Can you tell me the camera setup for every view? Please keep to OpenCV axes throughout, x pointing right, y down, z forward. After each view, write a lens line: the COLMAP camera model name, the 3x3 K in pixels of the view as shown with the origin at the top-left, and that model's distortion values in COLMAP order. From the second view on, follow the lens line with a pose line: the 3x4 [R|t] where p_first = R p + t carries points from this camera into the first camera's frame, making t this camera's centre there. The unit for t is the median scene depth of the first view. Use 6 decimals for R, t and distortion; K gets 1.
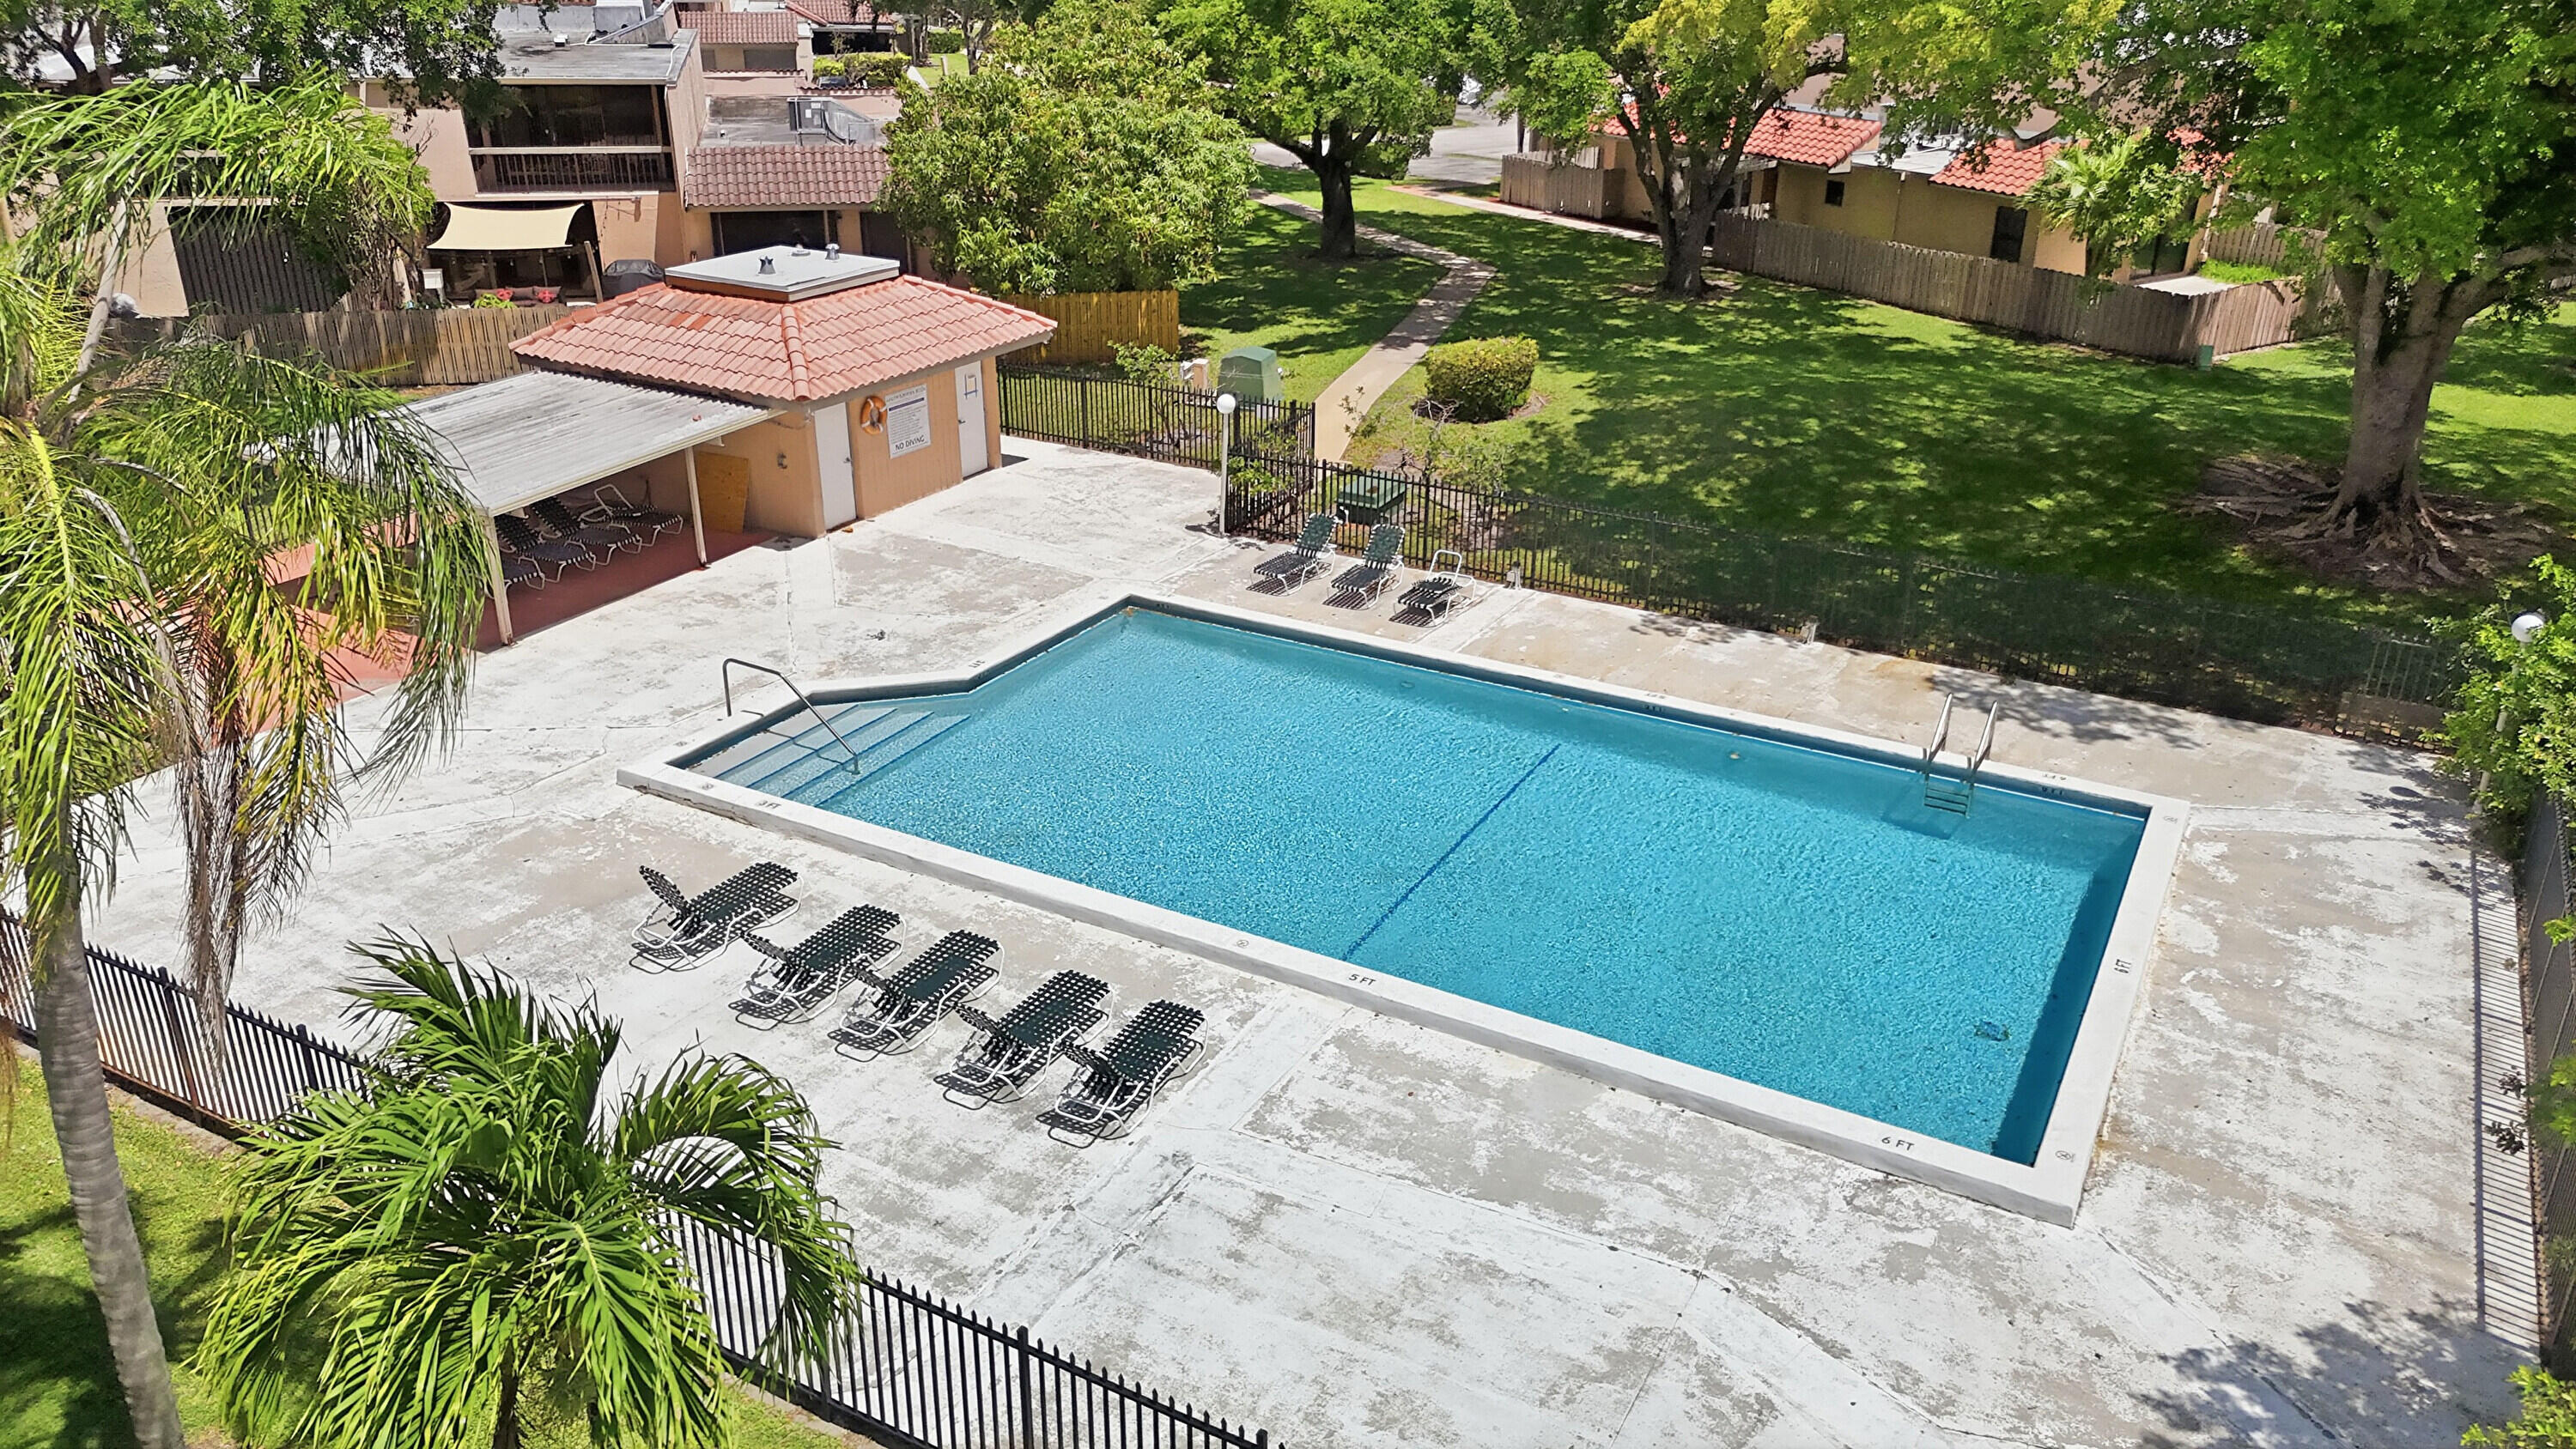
lens RADIAL K [[1930.8, 0, 1288.6], [0, 1930.8, 721.4], [0, 0, 1]] dist [-0.001263, -0.002504]
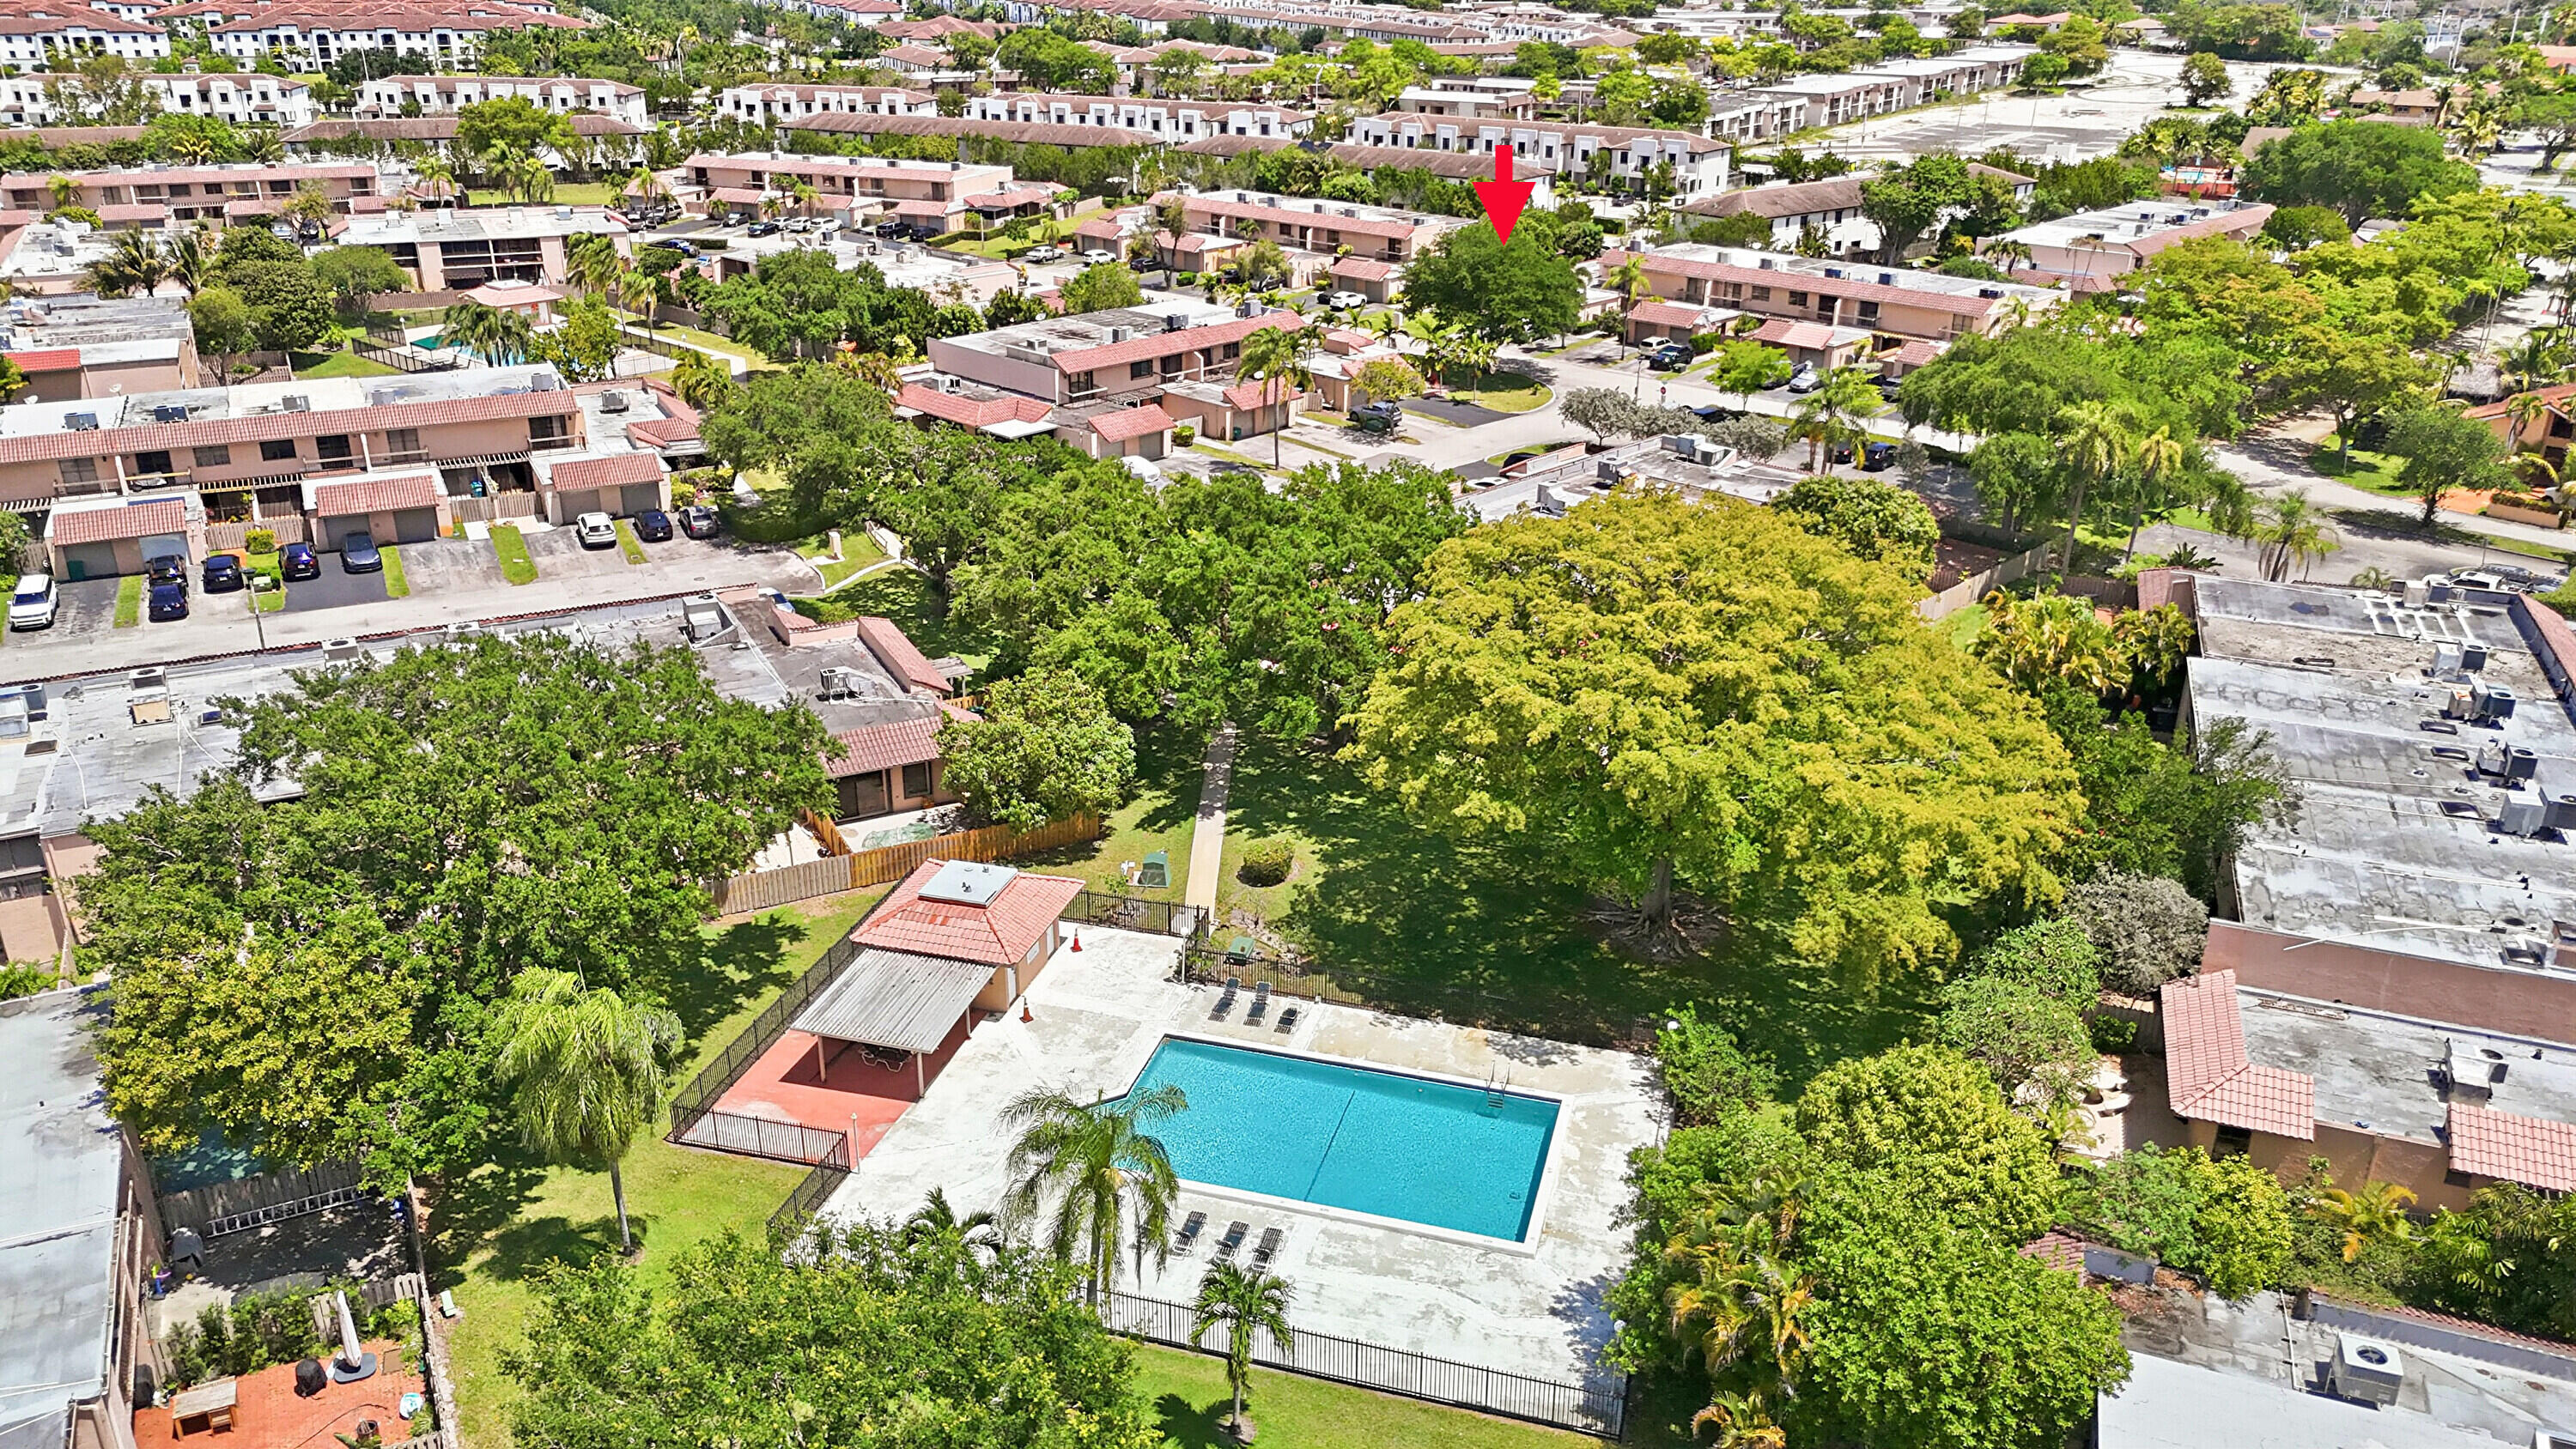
lens RADIAL K [[1930.8, 0, 1286.6], [0, 1930.8, 726.1], [0, 0, 1]] dist [-0.001263, -0.002504]
pose [[0.973872, -0.100126, 0.203832, -0.445103], [0.099332, 0.994954, 0.014151, -0.535240], [-0.204220, 0.006466, 0.978904, -1.588634]]
